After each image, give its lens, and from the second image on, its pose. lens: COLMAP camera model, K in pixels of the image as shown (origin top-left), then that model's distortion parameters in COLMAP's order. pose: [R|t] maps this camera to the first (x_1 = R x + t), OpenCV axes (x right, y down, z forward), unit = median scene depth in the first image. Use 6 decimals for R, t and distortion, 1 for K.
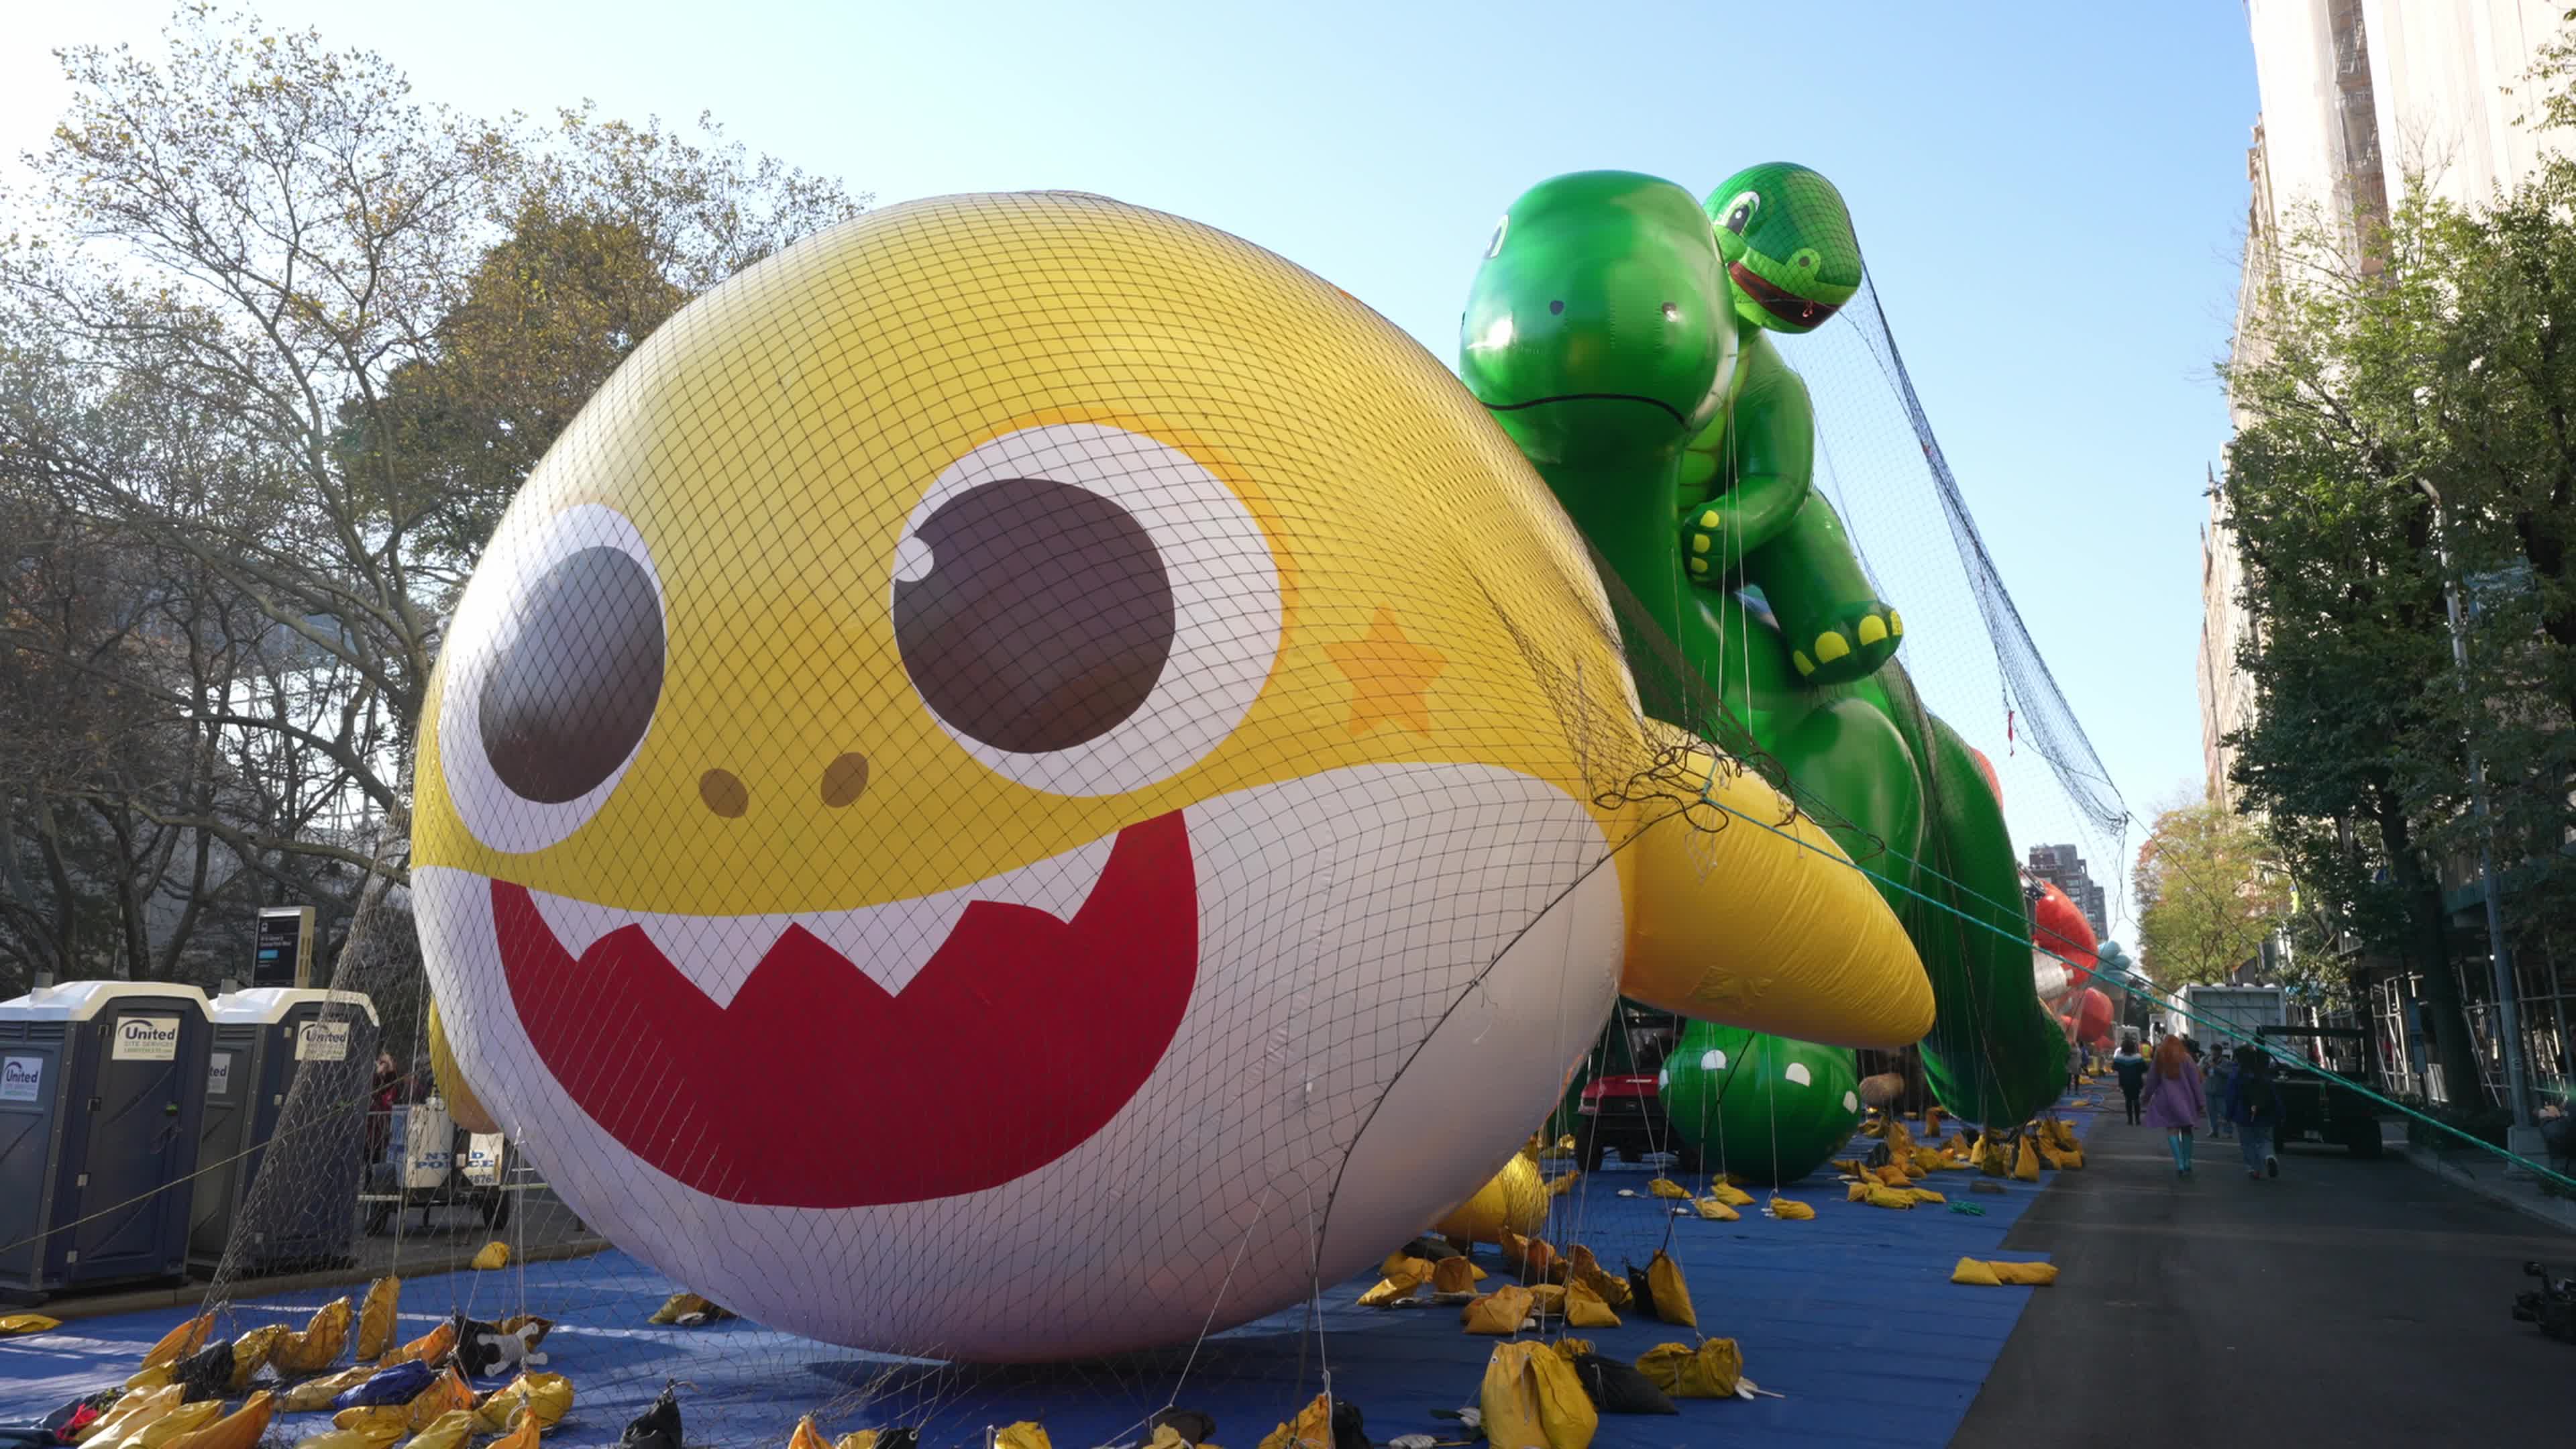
lens RADIAL K [[1733.2, 0, 1288.0], [0, 1733.2, 724.5], [0, 0, 1]] dist [-0.002773, -0.001337]
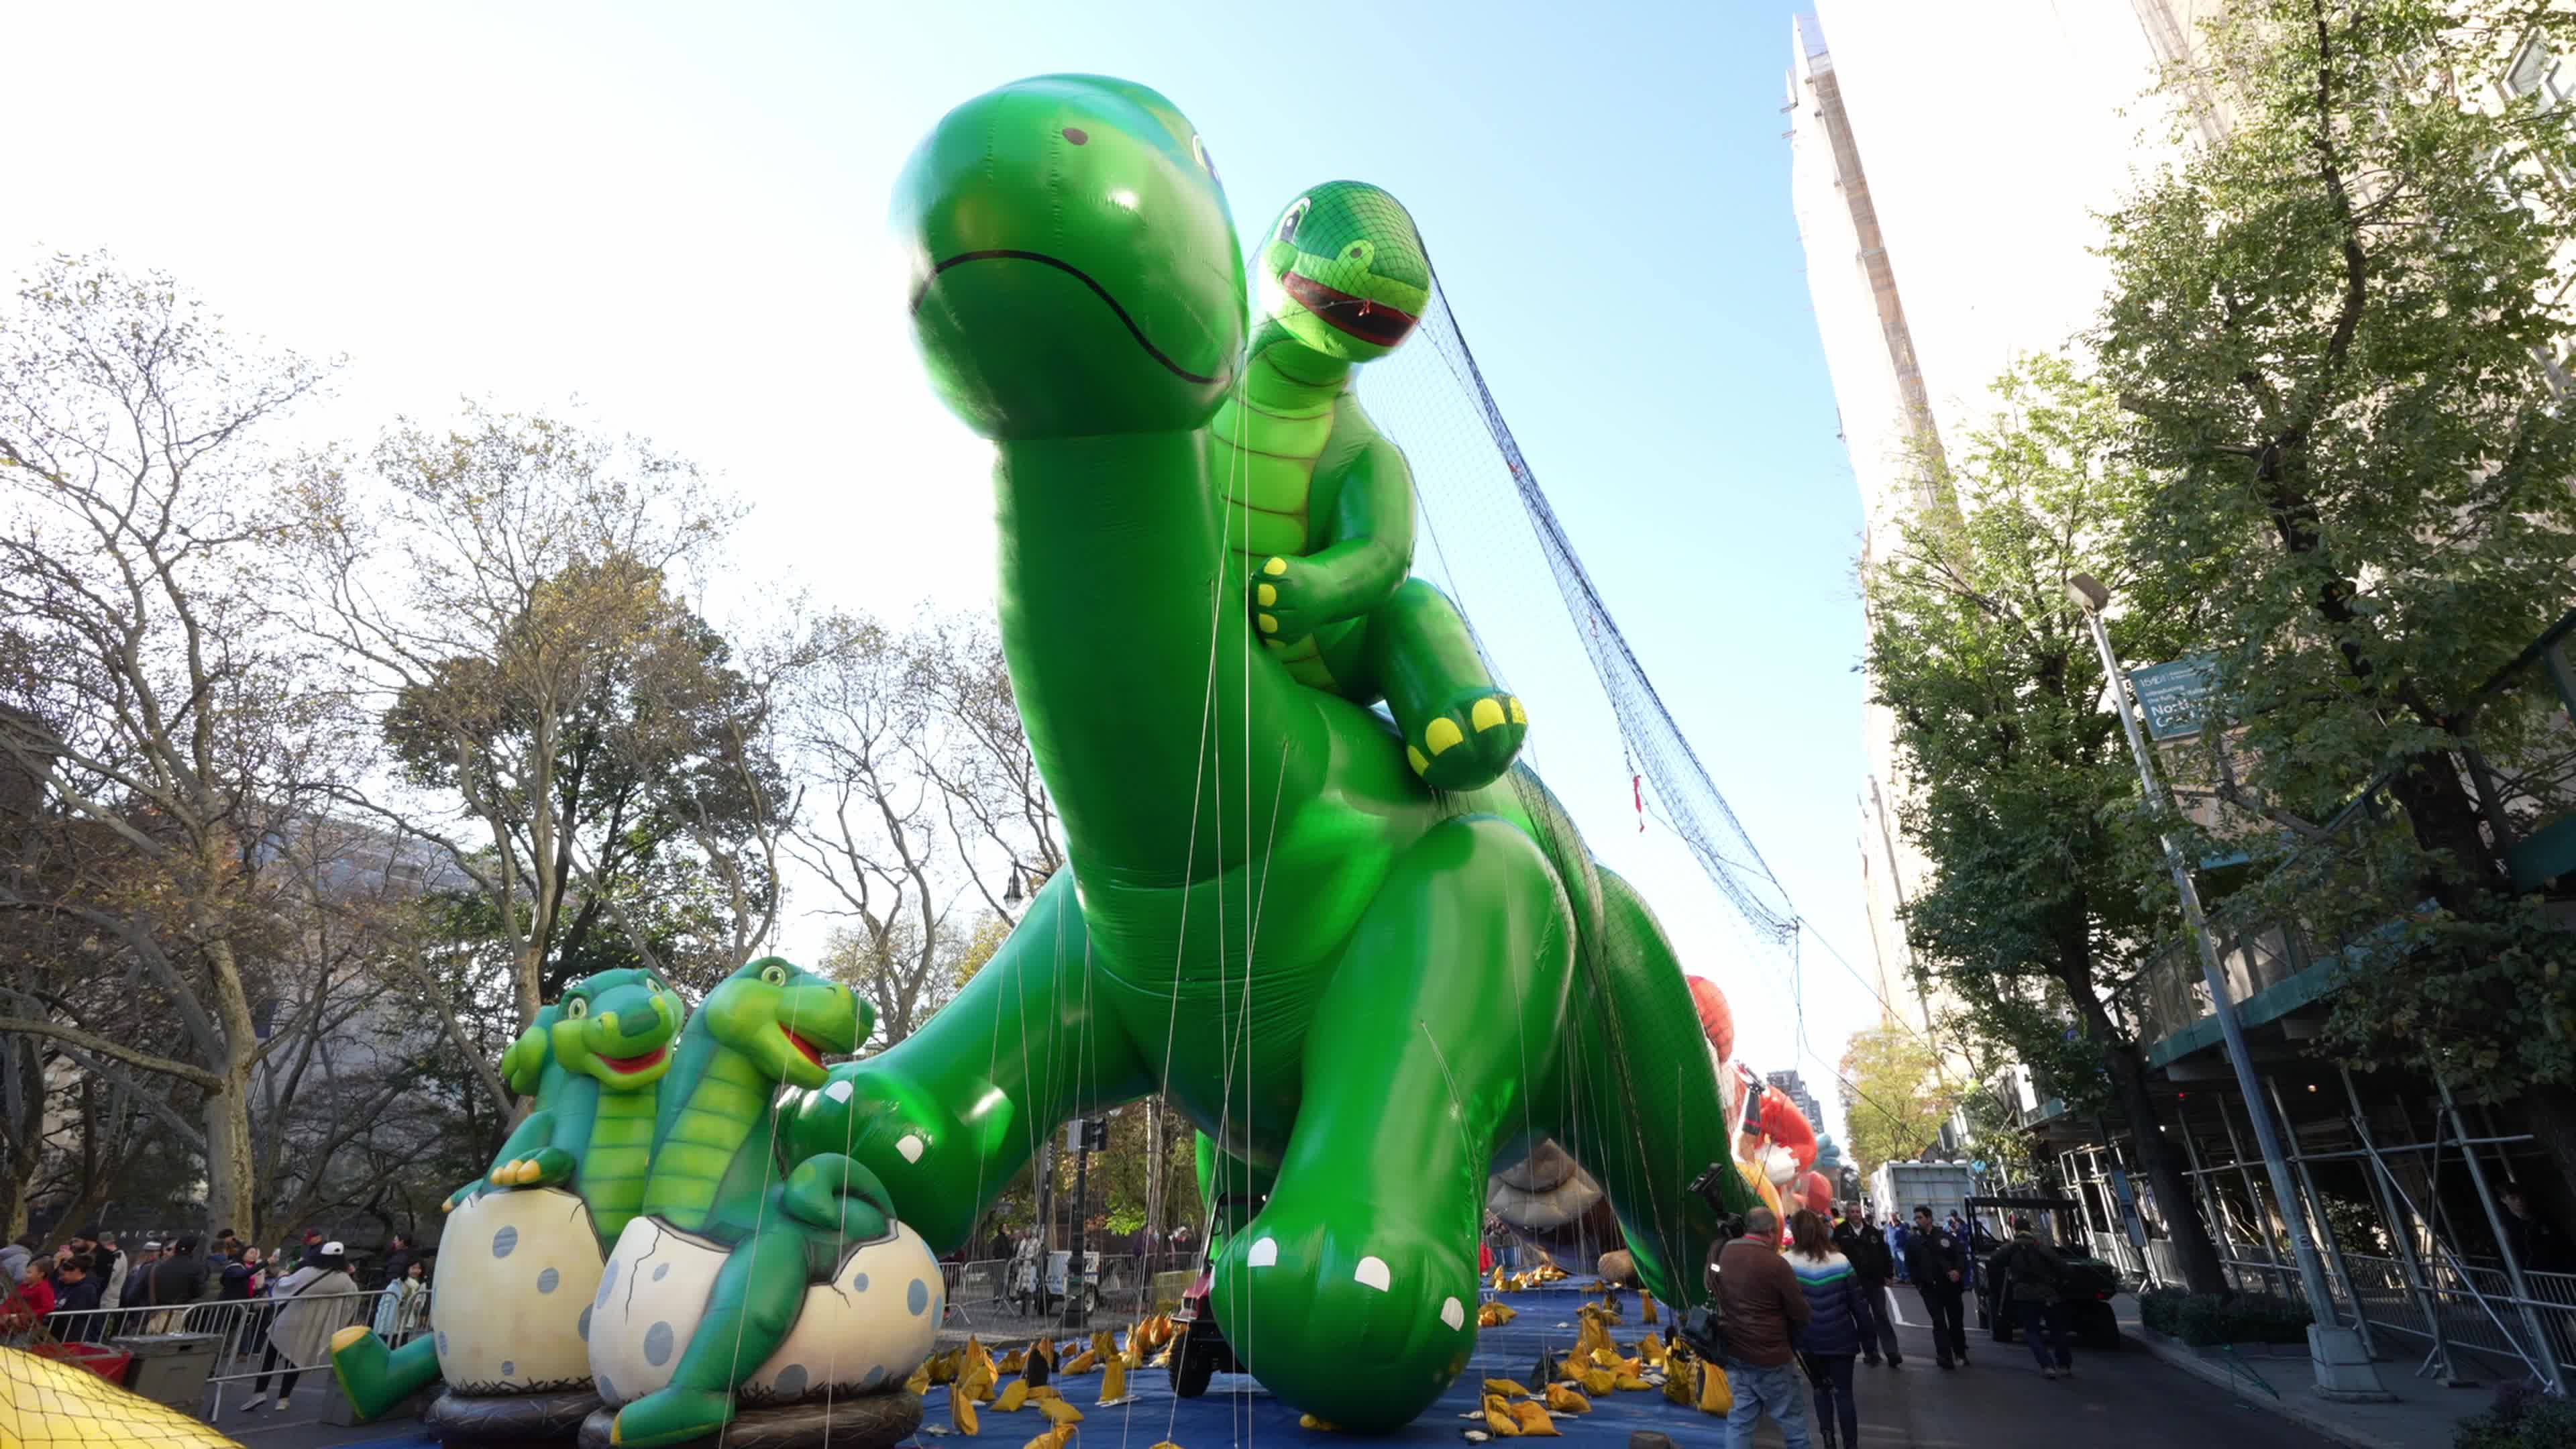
lens RADIAL K [[1158.4, 0, 1288.0], [0, 1158.4, 724.5], [0, 0, 1]] dist [-0.001507, -0.000435]
pose [[0.999609, 0.001327, 0.027920, 0.220624], [0.004871, 0.975321, -0.220739, 0.077717], [-0.027523, 0.220789, 0.974933, 0.437295]]
